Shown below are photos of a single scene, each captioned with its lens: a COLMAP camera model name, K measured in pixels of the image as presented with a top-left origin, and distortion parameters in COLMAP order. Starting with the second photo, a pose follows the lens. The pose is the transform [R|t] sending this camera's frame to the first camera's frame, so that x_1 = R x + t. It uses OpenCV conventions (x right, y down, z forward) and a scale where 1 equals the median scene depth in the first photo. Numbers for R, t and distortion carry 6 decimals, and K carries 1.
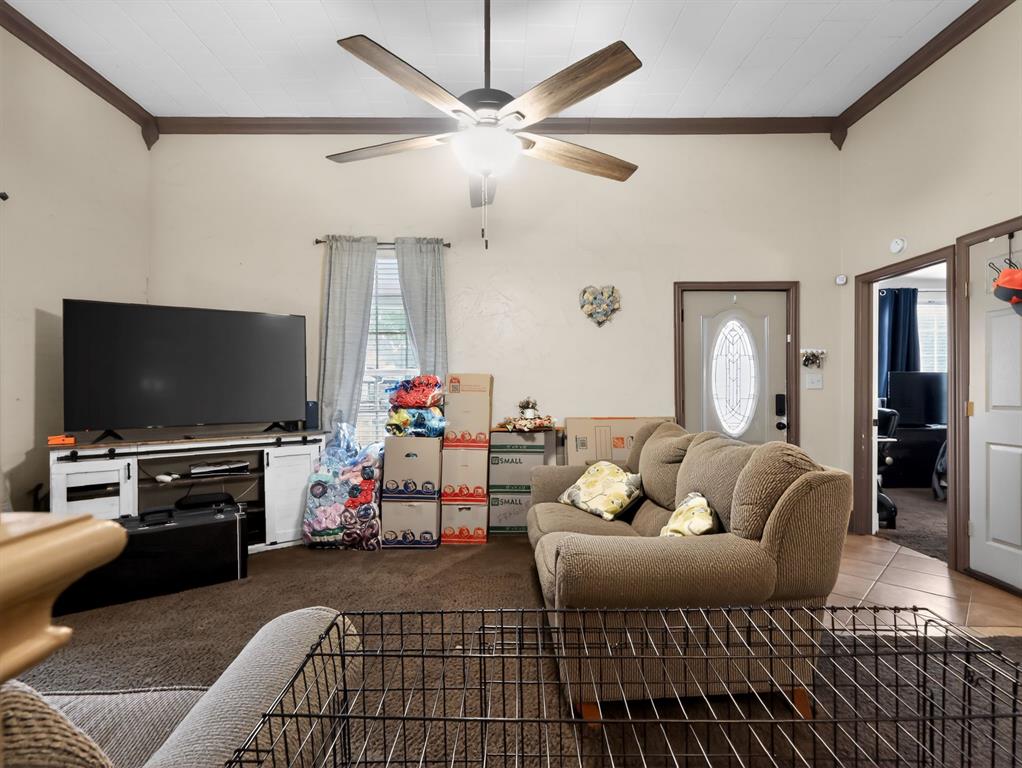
lens RADIAL K [[501.4, 0, 511.2], [0, 501.4, 393.2], [0, 0, 1]] dist [-0.004770, 0.000035]
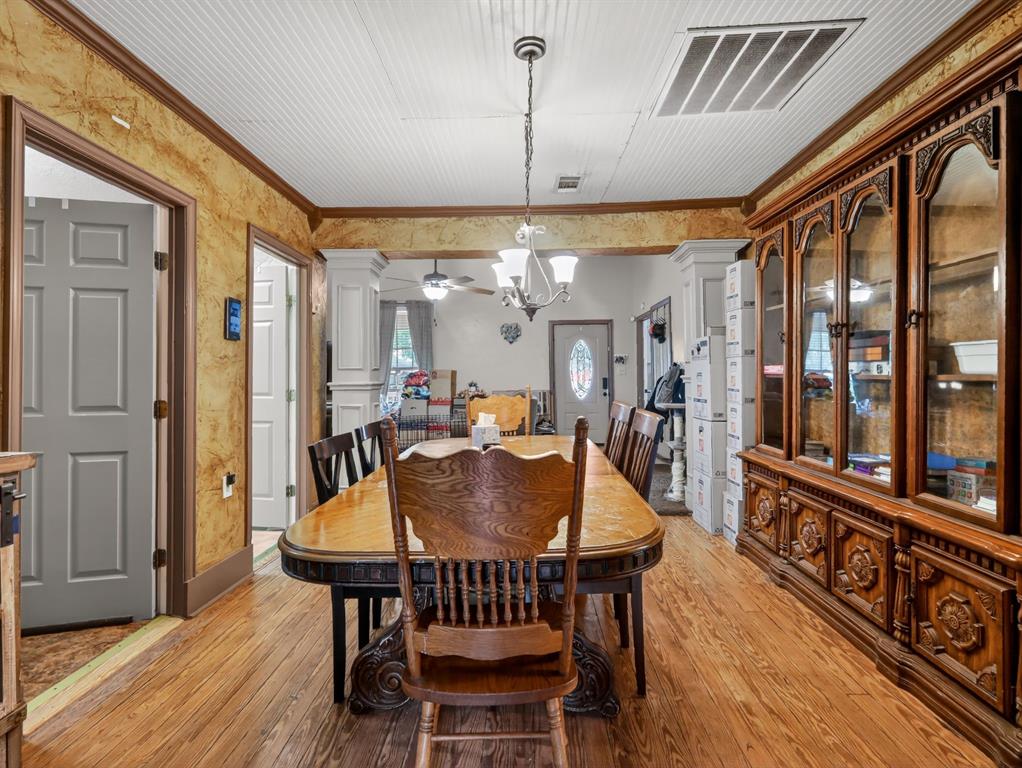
lens RADIAL K [[501.4, 0, 512.0], [0, 501.4, 376.7], [0, 0, 1]] dist [-0.004770, 0.000035]
pose [[0.999287, -0.012286, -0.035688, 0.288849], [0.011938, 0.999879, -0.009934, 0.015243], [0.035805, 0.009501, 0.999314, -1.088157]]
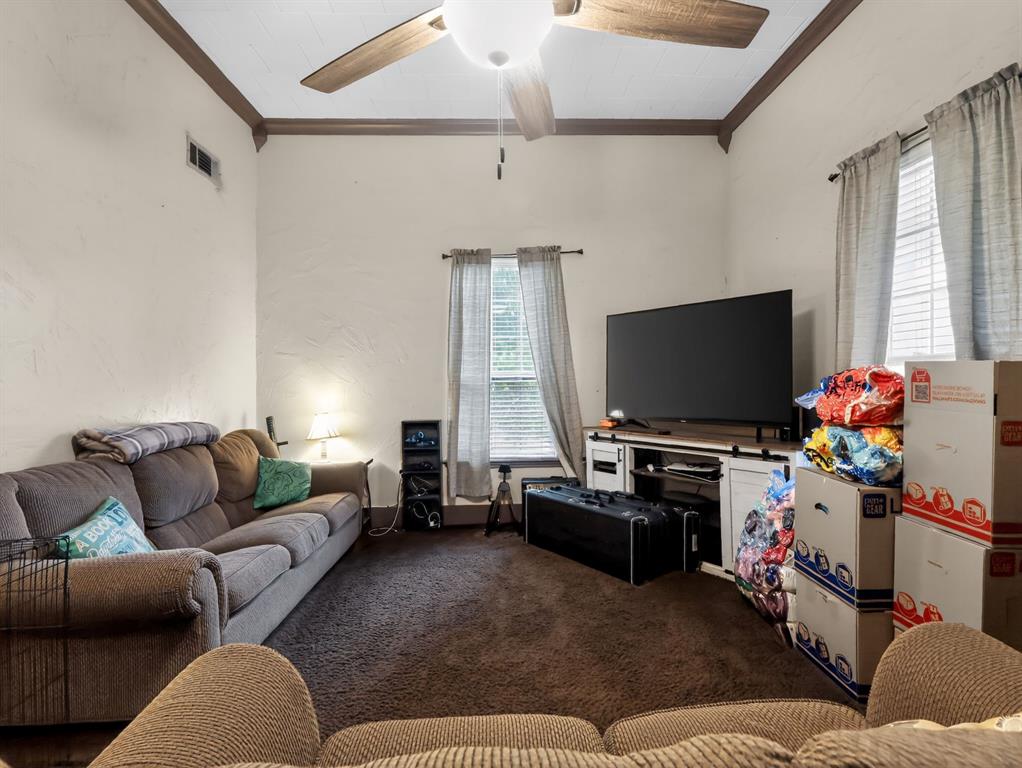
lens RADIAL K [[501.4, 0, 514.2], [0, 501.4, 377.6], [0, 0, 1]] dist [-0.004770, 0.000035]
pose [[0.038011, 0.000906, -0.999277, 0.342728], [-0.005813, 0.999983, 0.000686, -0.021869], [0.999260, 0.005783, 0.038016, 0.604267]]
